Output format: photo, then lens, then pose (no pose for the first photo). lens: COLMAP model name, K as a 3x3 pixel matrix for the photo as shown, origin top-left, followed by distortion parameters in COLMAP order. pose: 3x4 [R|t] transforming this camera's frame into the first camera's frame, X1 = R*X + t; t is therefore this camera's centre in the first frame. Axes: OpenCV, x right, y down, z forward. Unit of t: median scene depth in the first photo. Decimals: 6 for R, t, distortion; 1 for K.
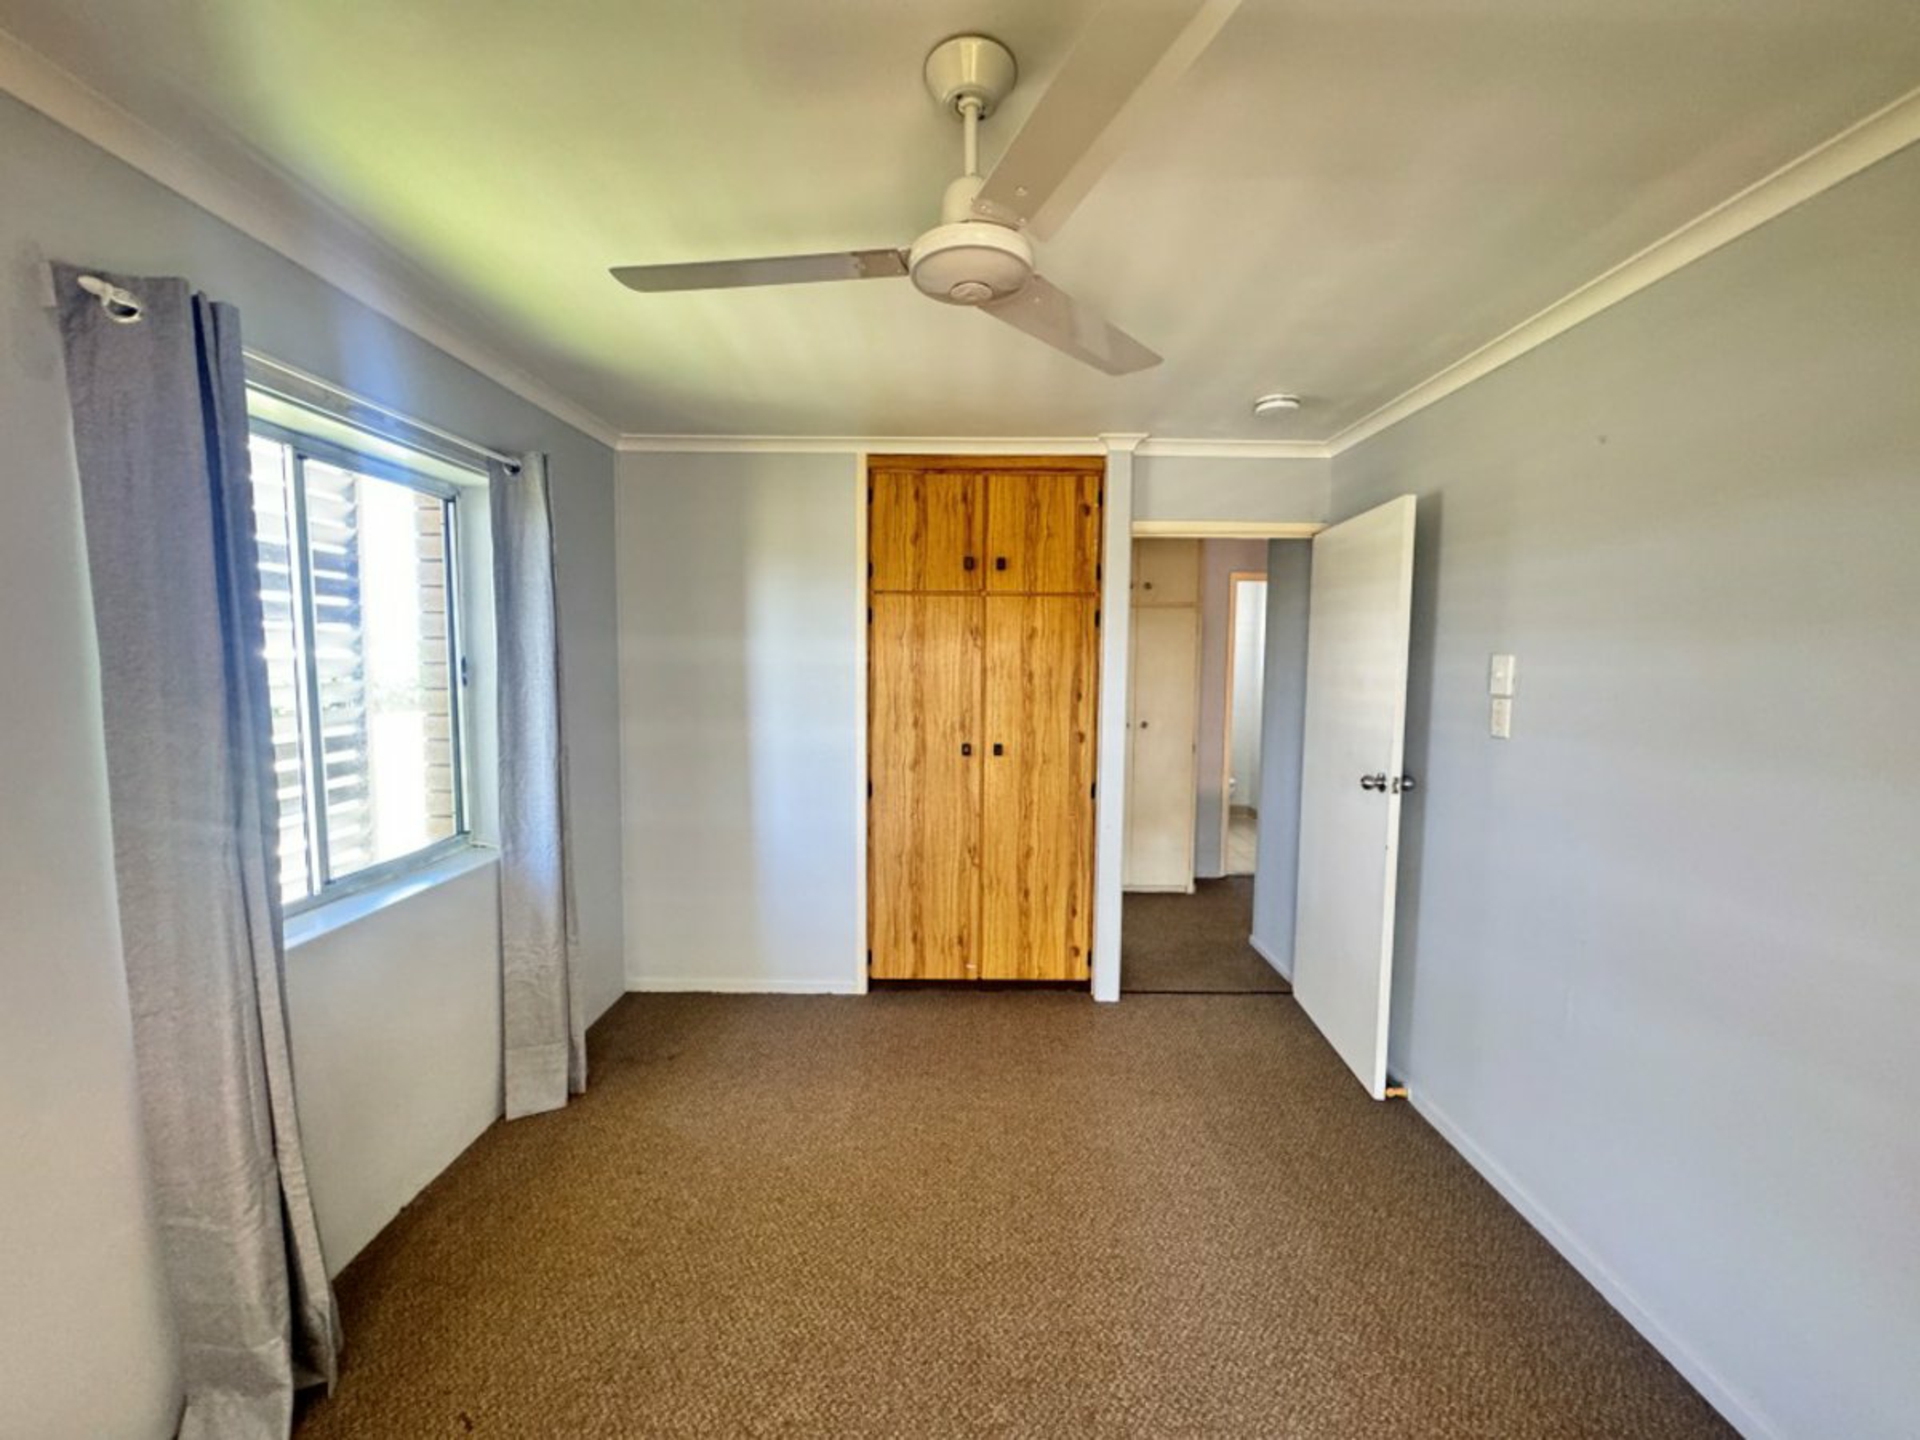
lens RADIAL K [[760.6, 0, 959.4], [0, 760.6, 715.0], [0, 0, 1]] dist [-0.002012, -0.000181]
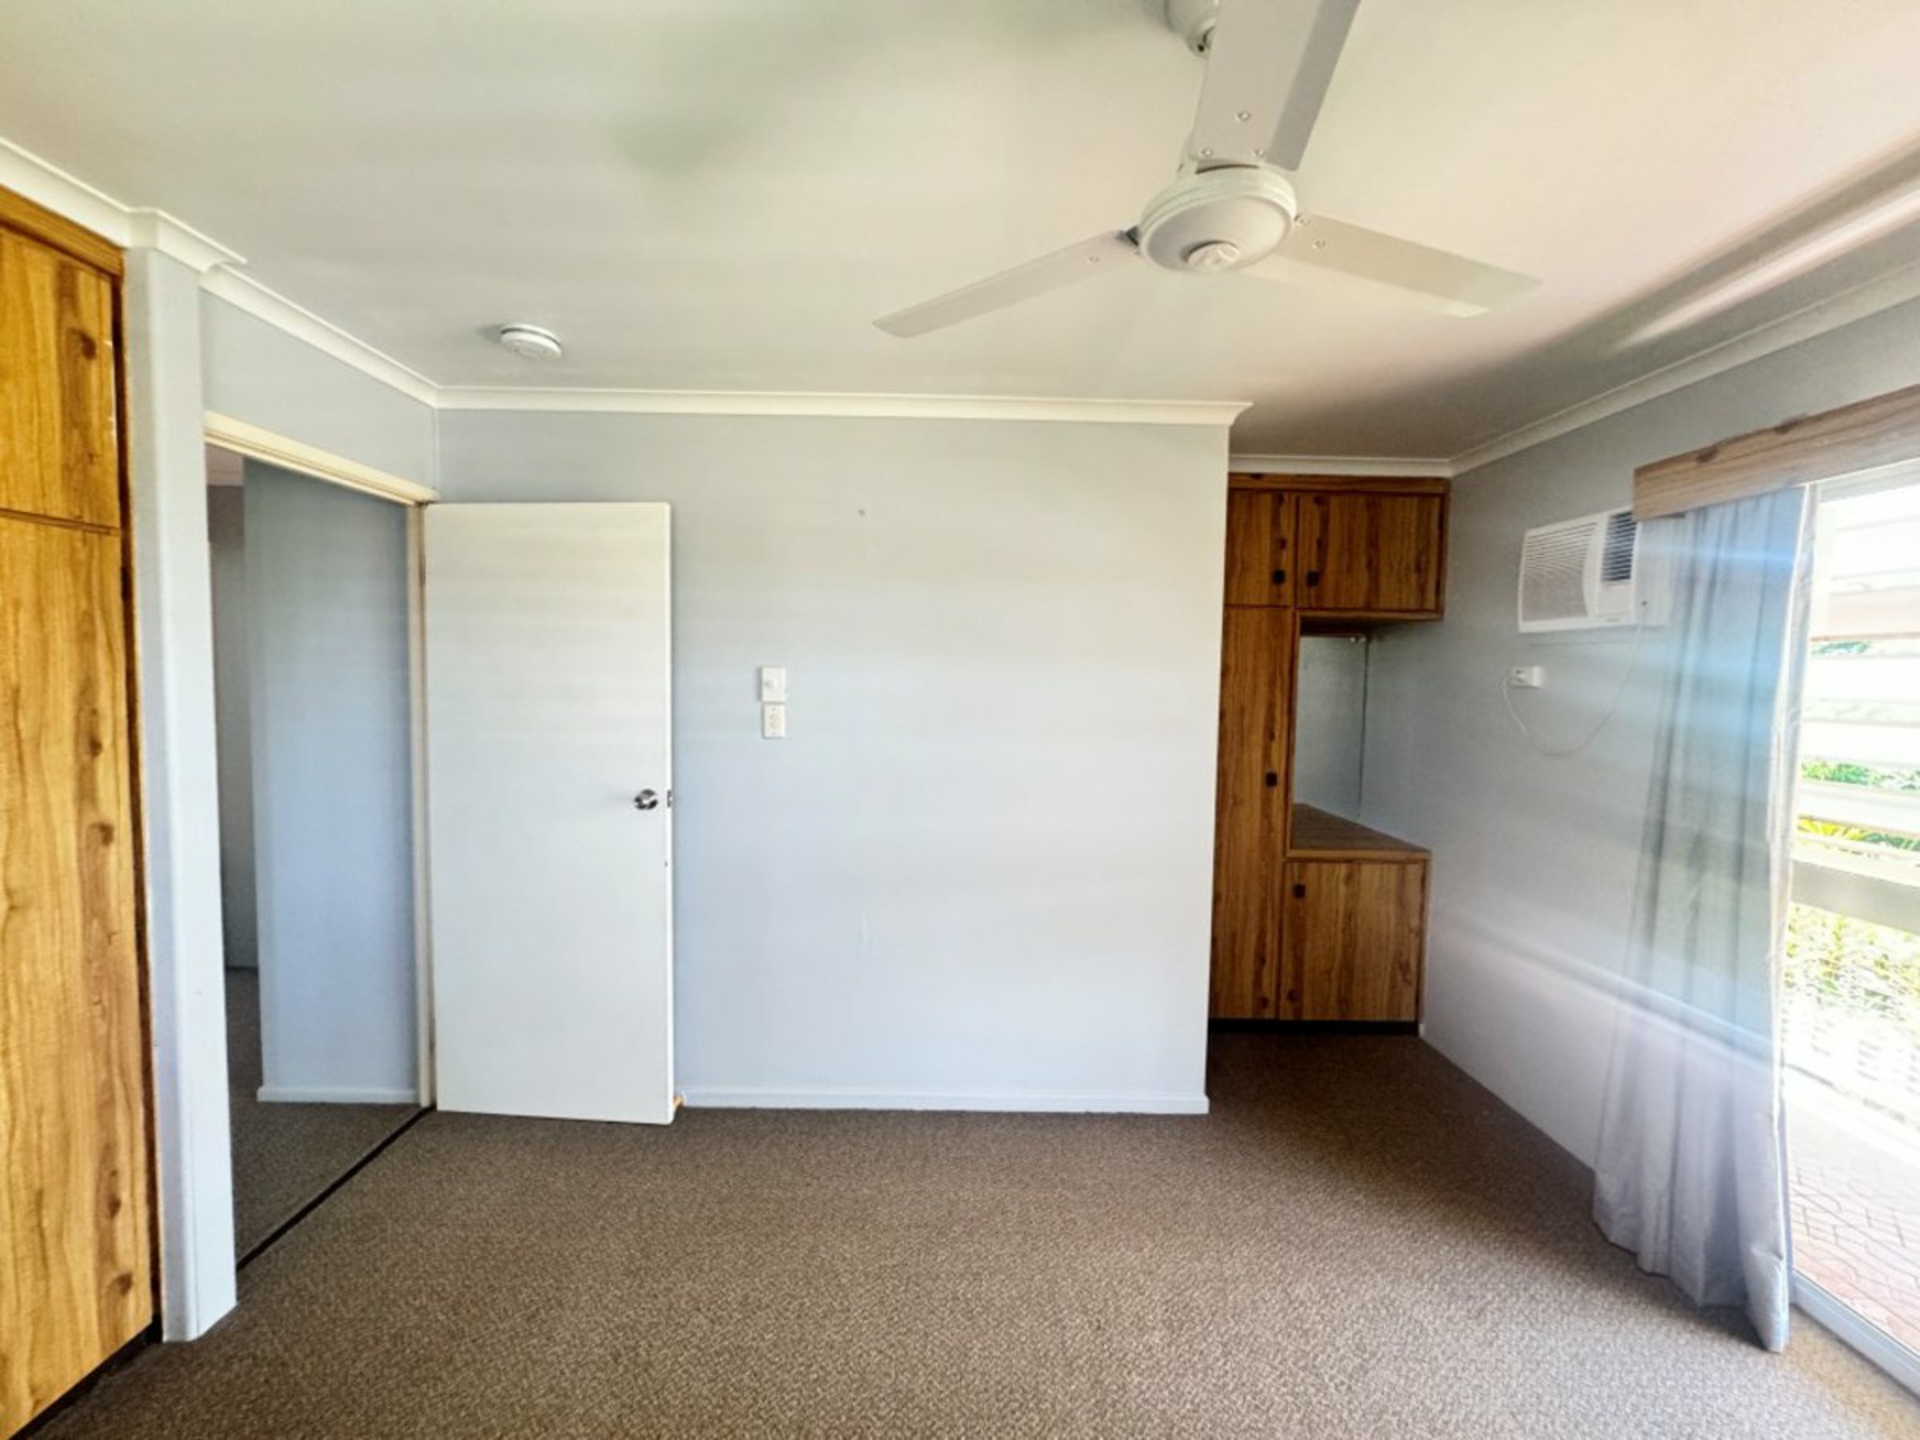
lens RADIAL K [[760.6, 0, 959.4], [0, 760.6, 715.0], [0, 0, 1]] dist [-0.002012, -0.000181]
pose [[-0.011043, -0.064915, 0.997830, -0.313931], [0.058019, 0.996168, 0.065449, -0.044254], [-0.998254, 0.058616, -0.007234, 0.485307]]
